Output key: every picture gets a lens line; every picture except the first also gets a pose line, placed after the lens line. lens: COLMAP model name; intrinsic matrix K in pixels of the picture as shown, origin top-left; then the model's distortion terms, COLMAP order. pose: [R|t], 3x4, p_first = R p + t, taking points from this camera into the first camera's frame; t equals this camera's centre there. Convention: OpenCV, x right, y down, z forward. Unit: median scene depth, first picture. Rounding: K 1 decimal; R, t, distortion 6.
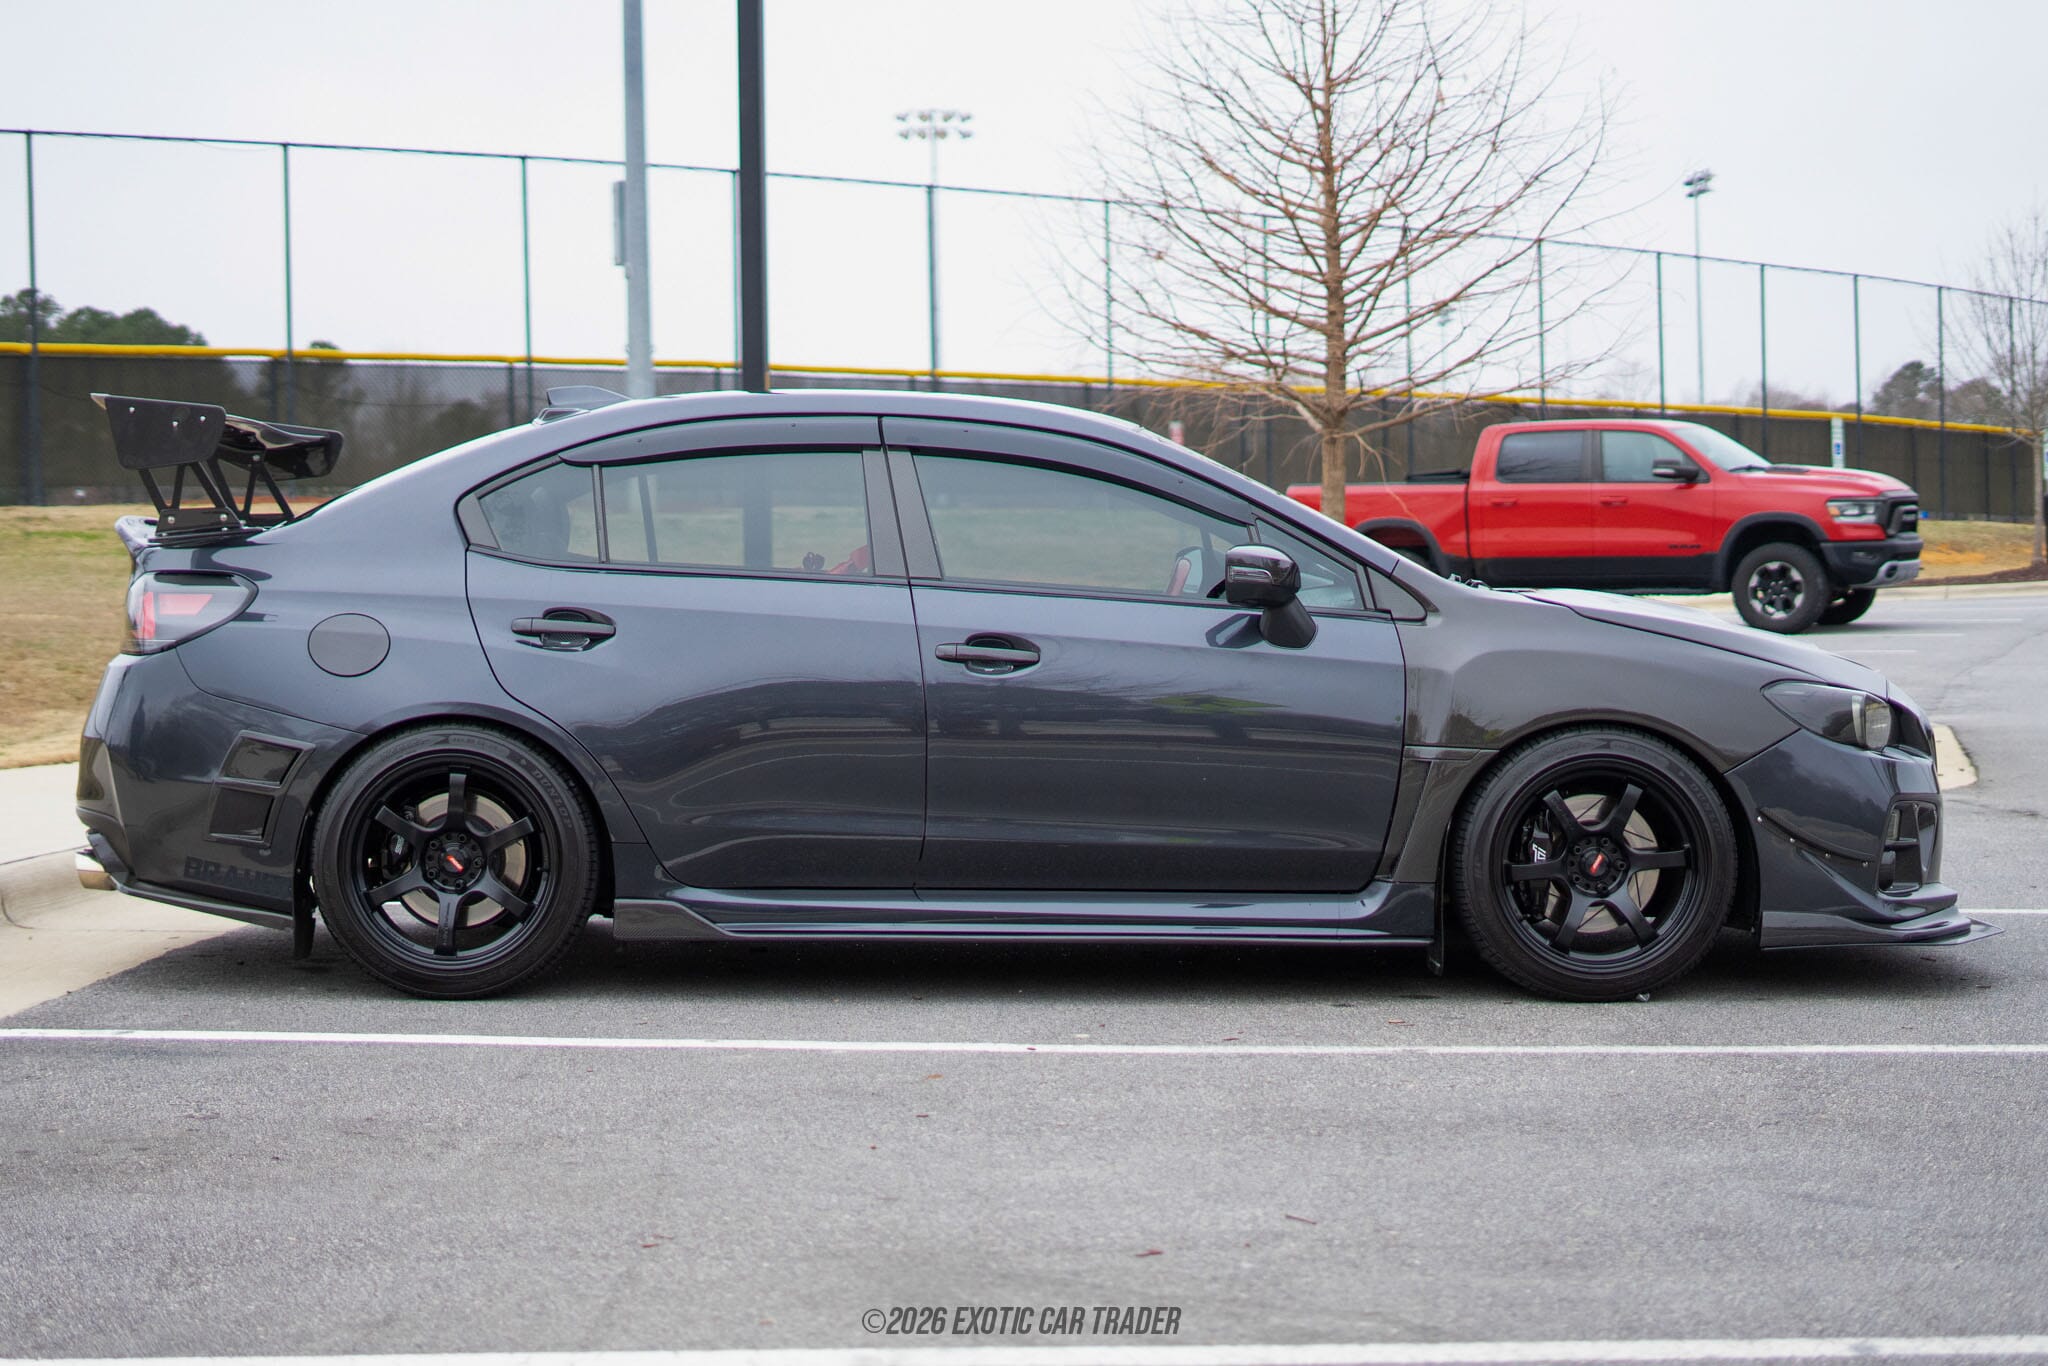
lens RADIAL K [[4920.5, 0, 1028.3], [0, 4920.5, 684.7], [0, 0, 1]] dist [-0.064438, 0.000000]
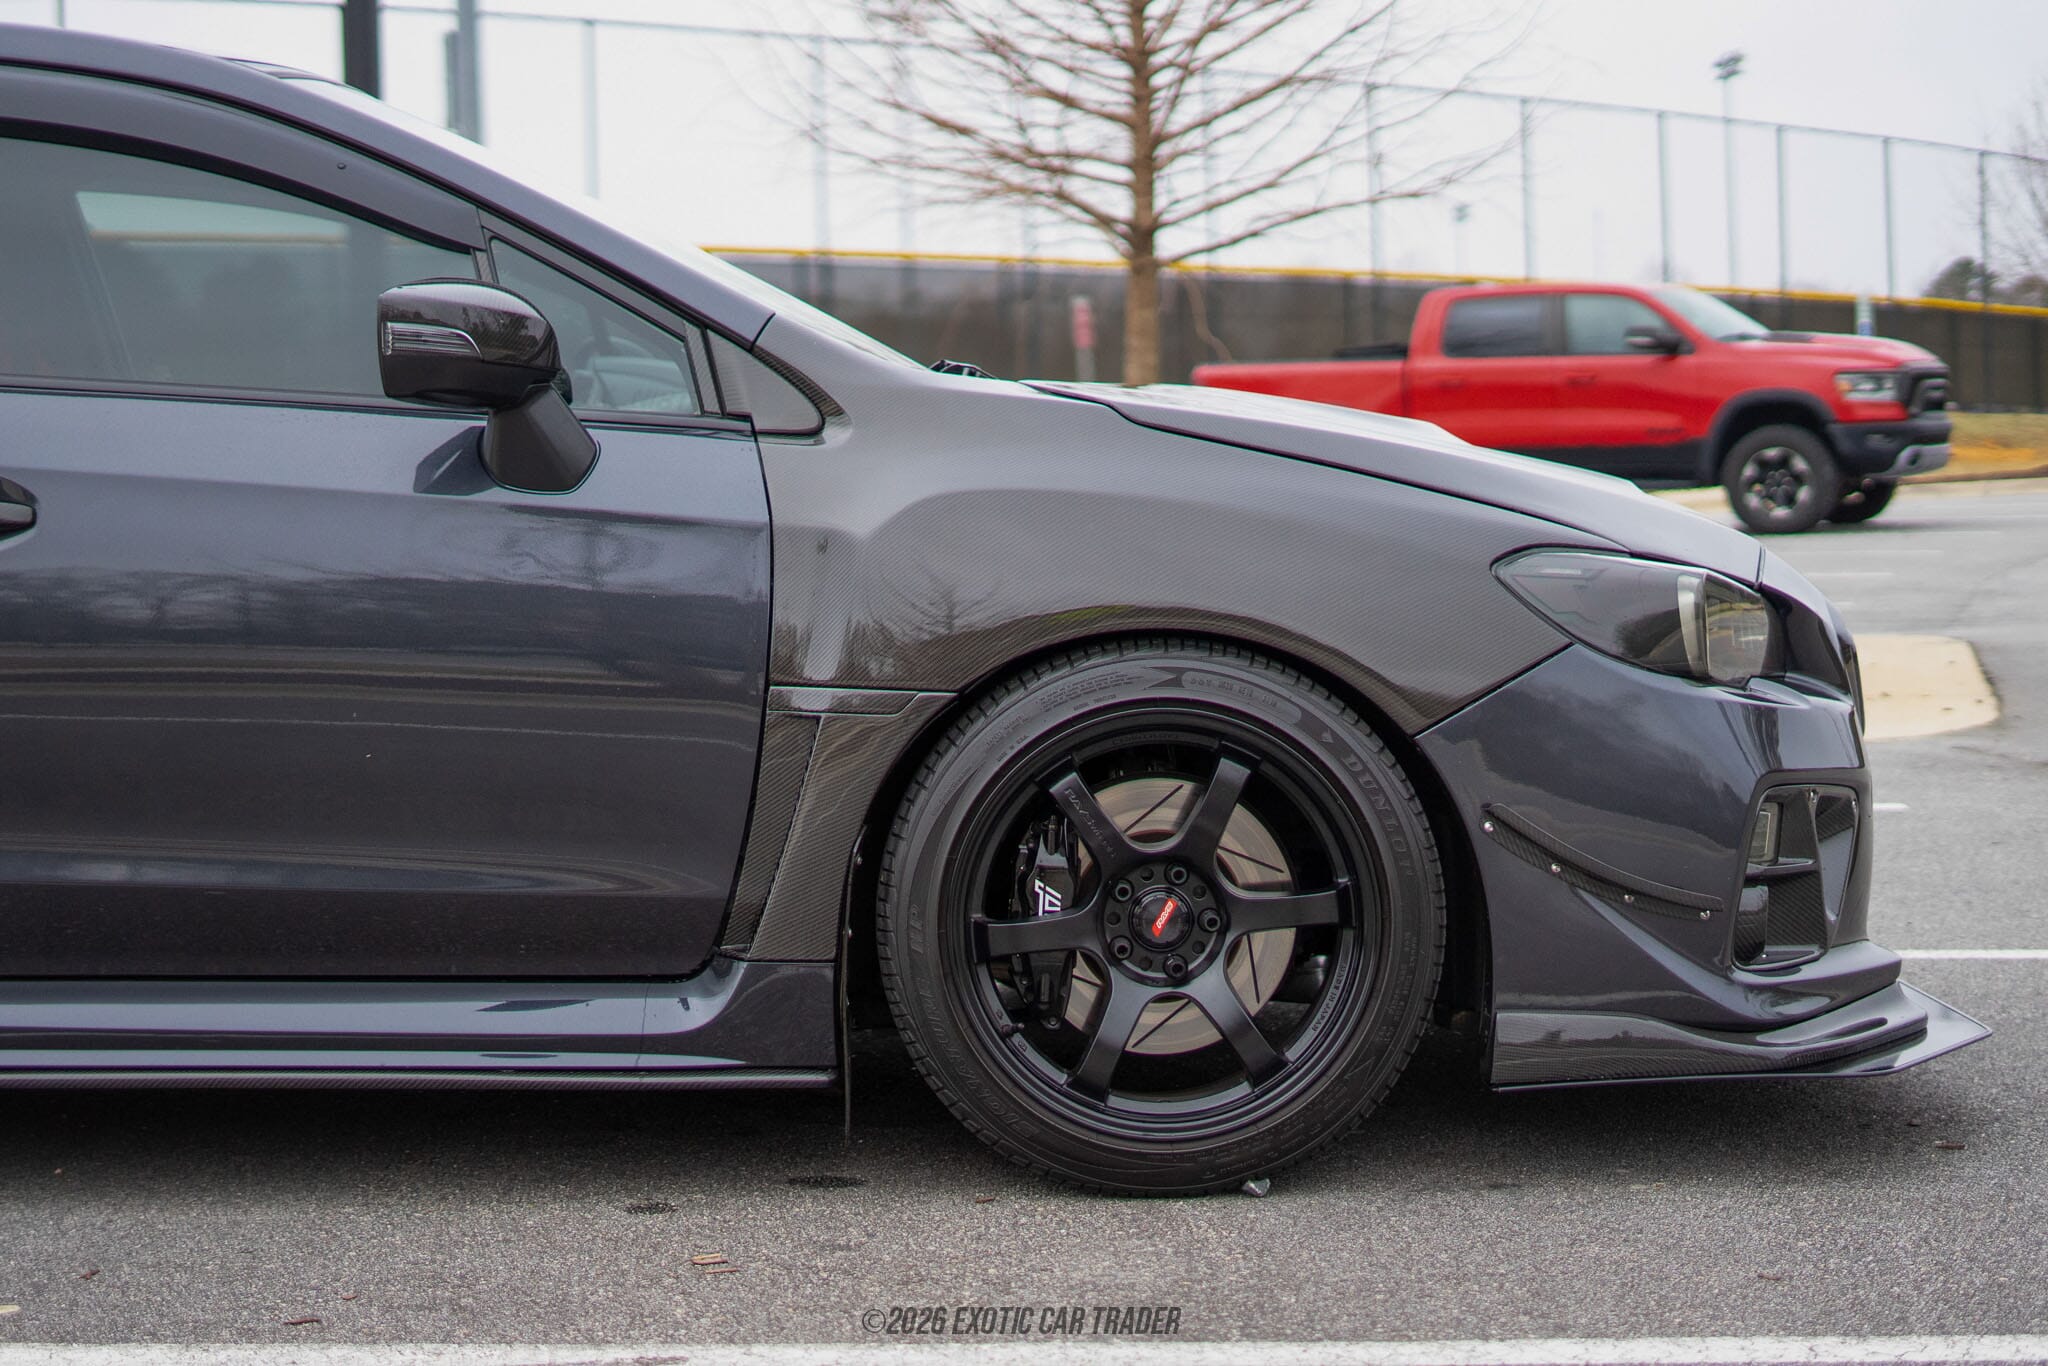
lens RADIAL K [[4920.5, 0, 1024.1], [0, 4920.5, 684.5], [0, 0, 1]] dist [-0.064438, 0.000000]
pose [[0.999857, -0.009949, -0.013656, 0.070140], [0.010142, 0.999848, 0.014166, 0.003580], [0.013513, -0.014302, 0.999806, 0.324326]]
